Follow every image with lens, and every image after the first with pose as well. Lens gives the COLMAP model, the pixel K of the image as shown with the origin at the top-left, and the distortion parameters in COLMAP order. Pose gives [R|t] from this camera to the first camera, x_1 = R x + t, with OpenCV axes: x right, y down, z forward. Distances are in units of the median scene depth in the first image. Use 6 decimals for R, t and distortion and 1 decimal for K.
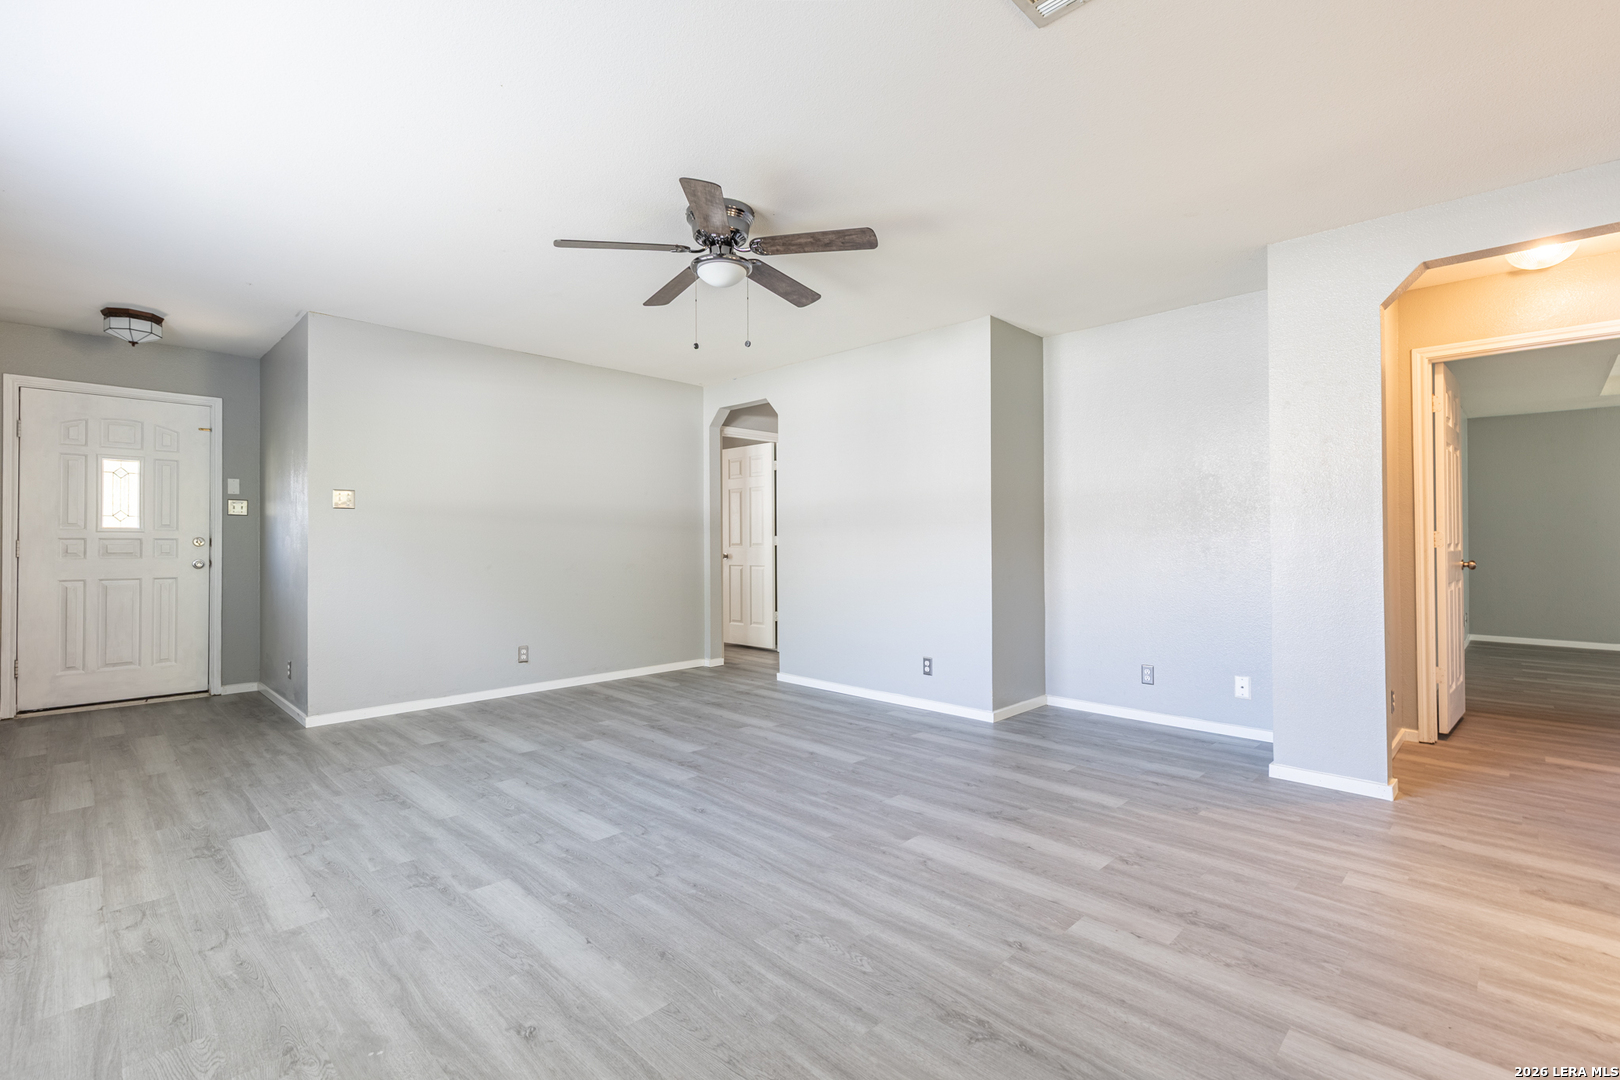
lens RADIAL K [[721.4, 0, 810.0], [0, 721.4, 540.0], [0, 0, 1]] dist [0.005948, 0.000331]
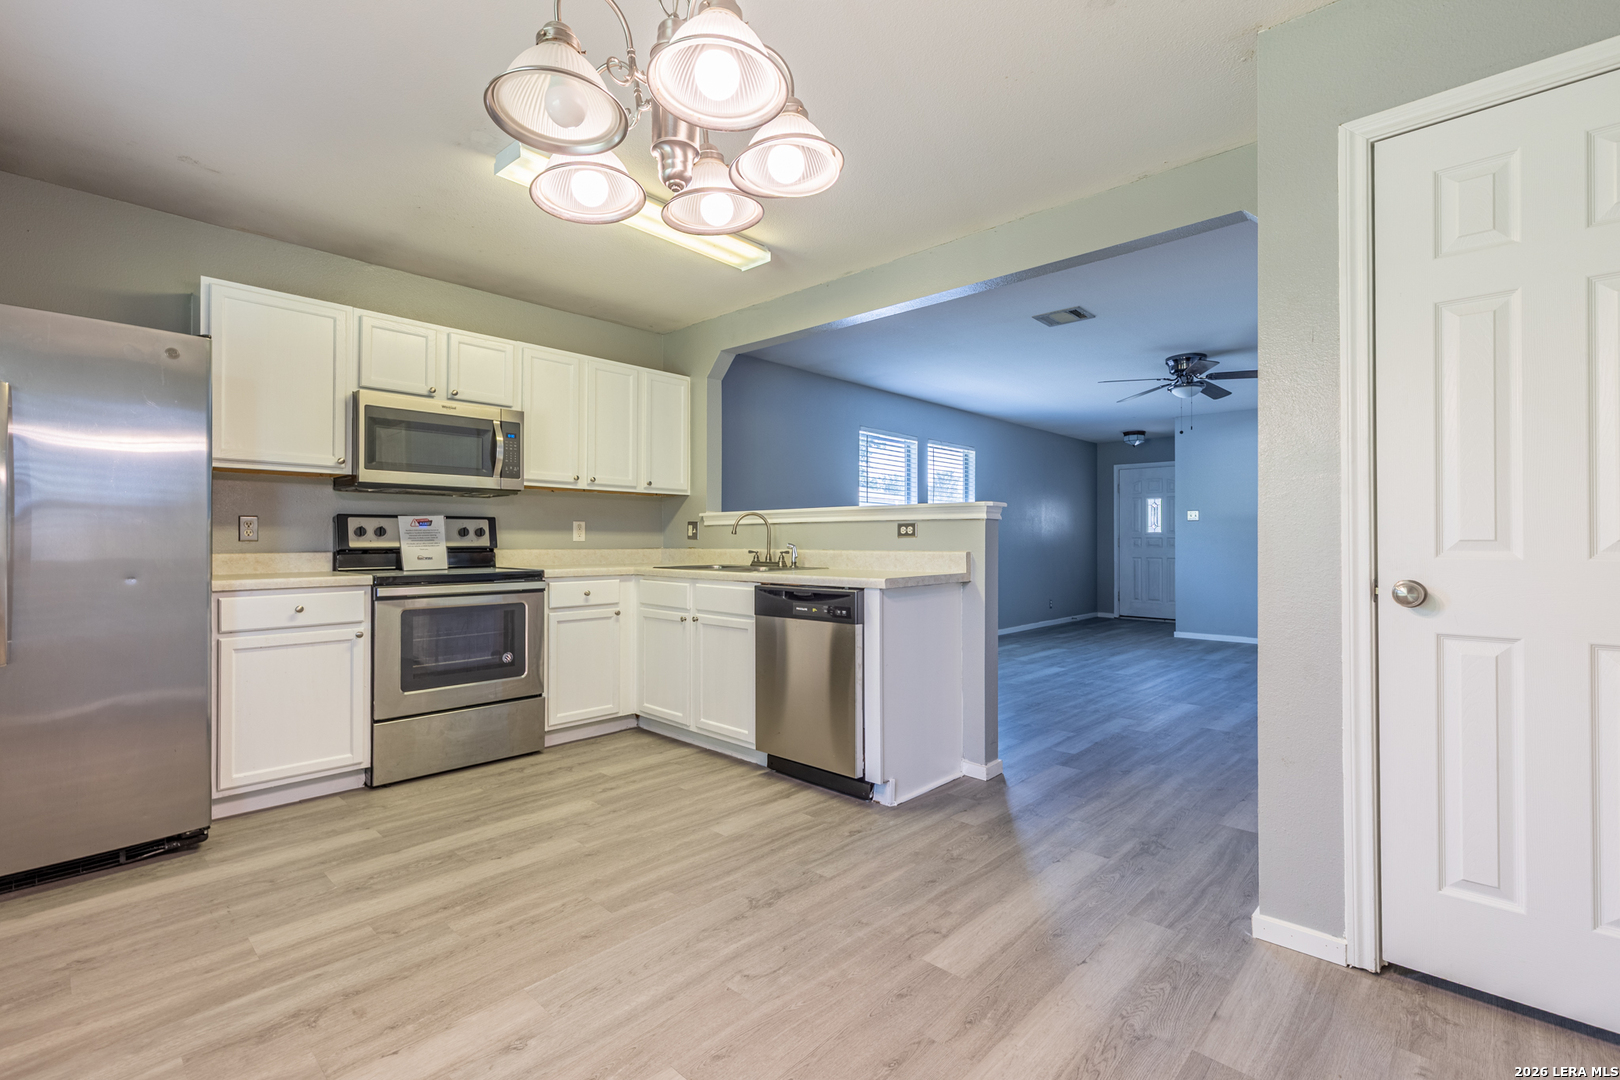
lens RADIAL K [[733.5, 0, 815.1], [0, 733.5, 534.8], [0, 0, 1]] dist [0.008318, -0.000640]
pose [[0.017042, -0.007619, -0.999826, 1.124364], [-0.000650, 0.999971, -0.007632, 0.006045], [0.999855, 0.000780, 0.017037, 0.027871]]
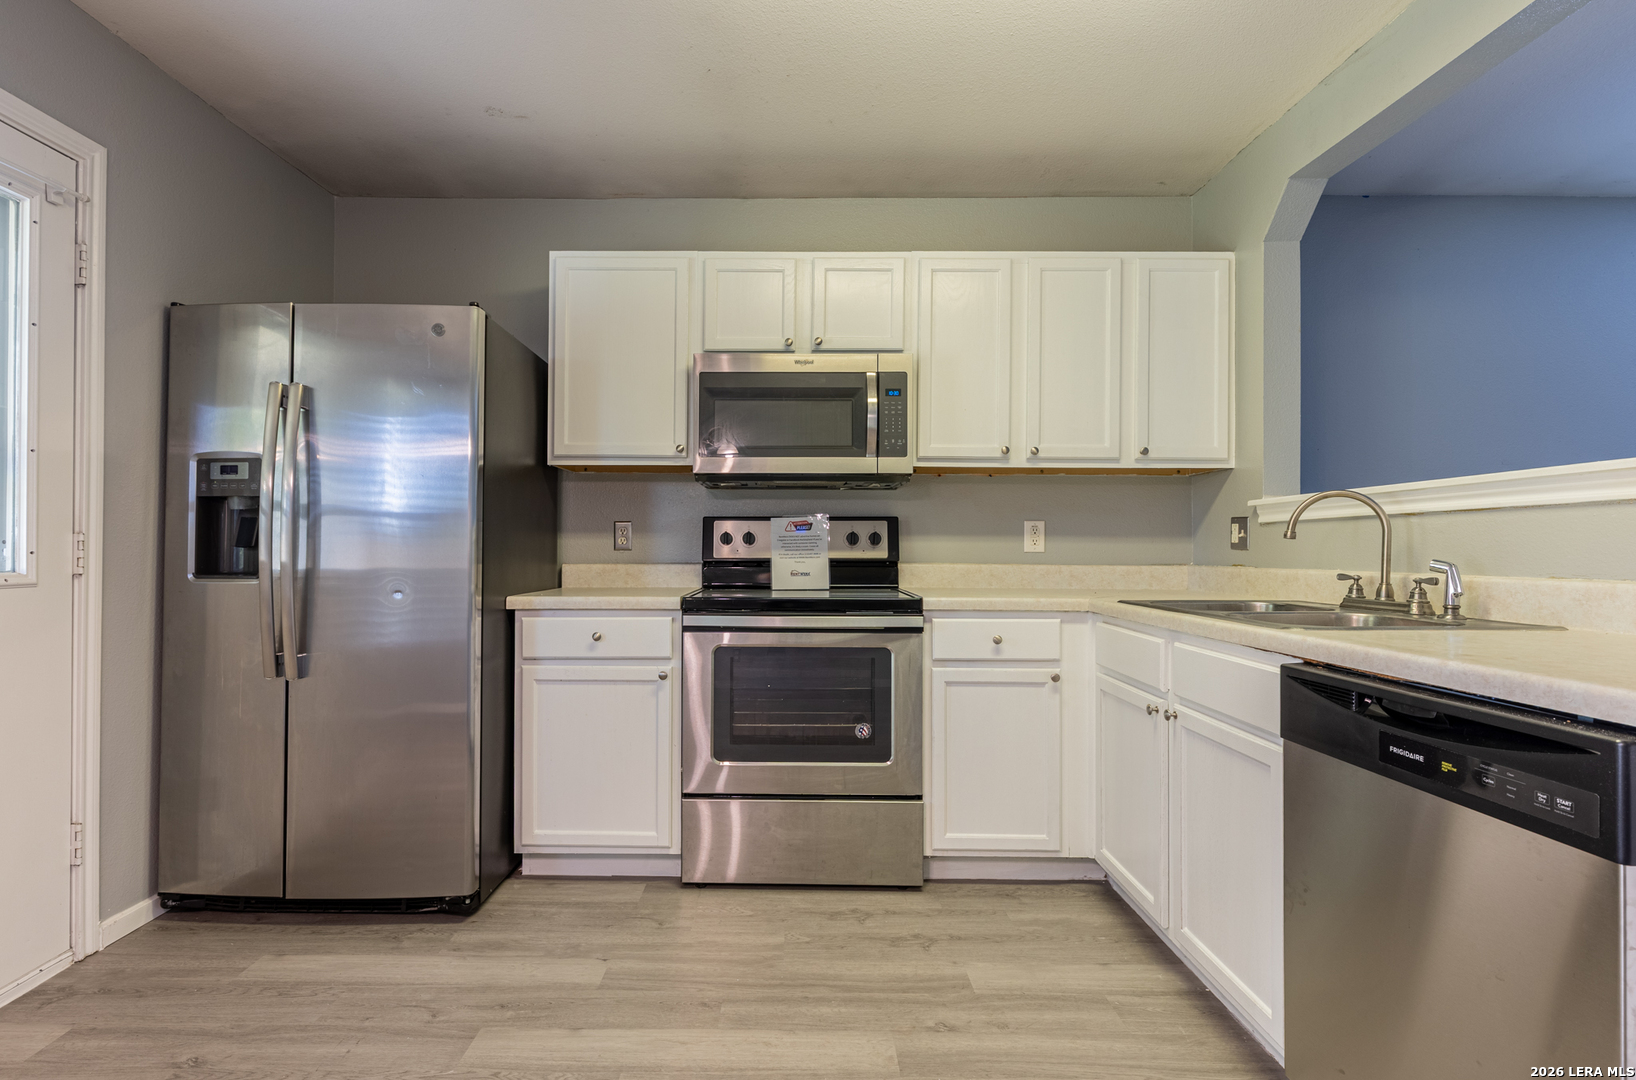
lens RADIAL K [[799.4, 0, 779.8], [0, 799.4, 540.9], [0, 0, 1]] dist [-0.000961, -0.000665]
pose [[-0.727838, -0.009287, -0.685686, 0.746742], [-0.004013, 0.999949, -0.009284, 0.005117], [0.685737, -0.004005, -0.727838, 0.077820]]
